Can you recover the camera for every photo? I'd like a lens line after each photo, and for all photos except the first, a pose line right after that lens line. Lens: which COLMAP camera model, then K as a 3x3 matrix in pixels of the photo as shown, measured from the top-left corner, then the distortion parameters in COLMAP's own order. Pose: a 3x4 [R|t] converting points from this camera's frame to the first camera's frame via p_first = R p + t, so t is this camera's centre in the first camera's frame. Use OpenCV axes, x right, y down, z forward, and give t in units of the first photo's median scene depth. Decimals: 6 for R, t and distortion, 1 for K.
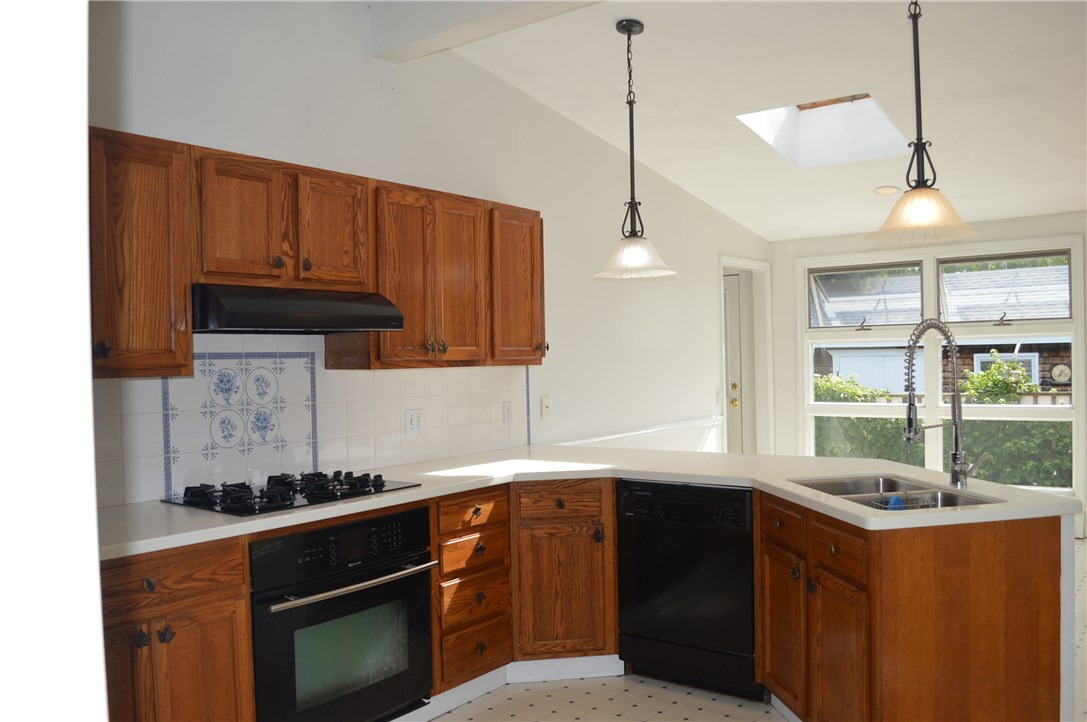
lens RADIAL K [[869.3, 0, 544.9], [0, 869.3, 363.2], [0, 0, 1]] dist [-0.064529, -0.005655]
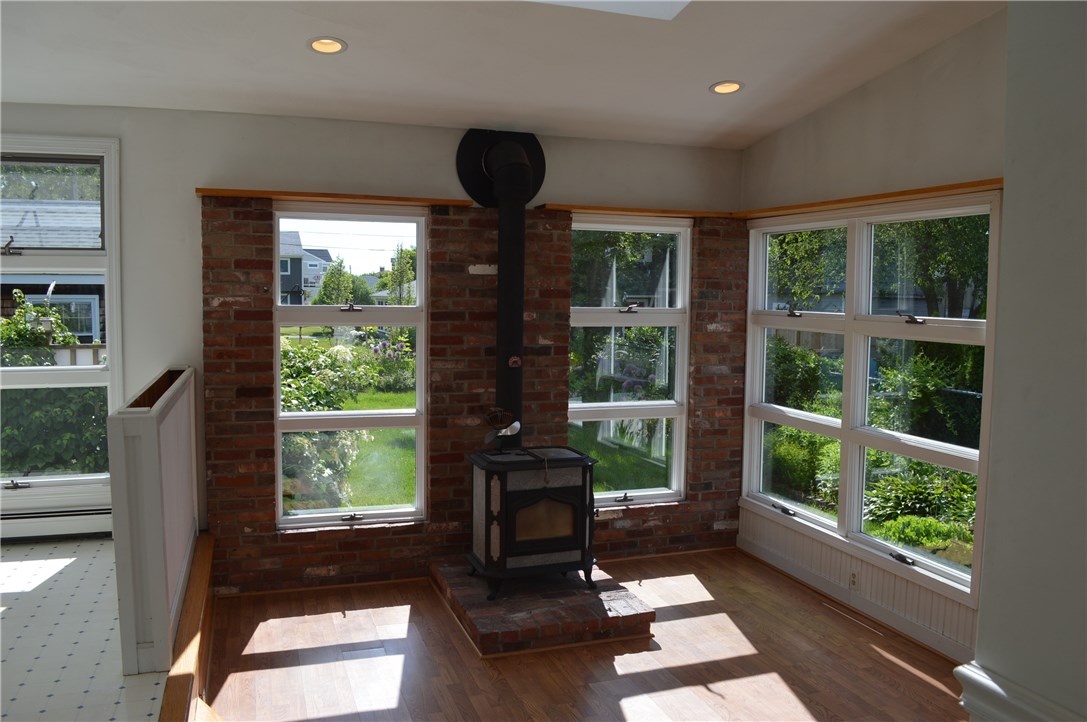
lens RADIAL K [[869.3, 0, 544.3], [0, 869.3, 361.0], [0, 0, 1]] dist [-0.064529, -0.005655]
pose [[0.553678, -0.041155, 0.831713, 0.161443], [-0.013114, 0.998223, 0.058125, -0.002673], [-0.832628, -0.043090, 0.552154, 0.197425]]
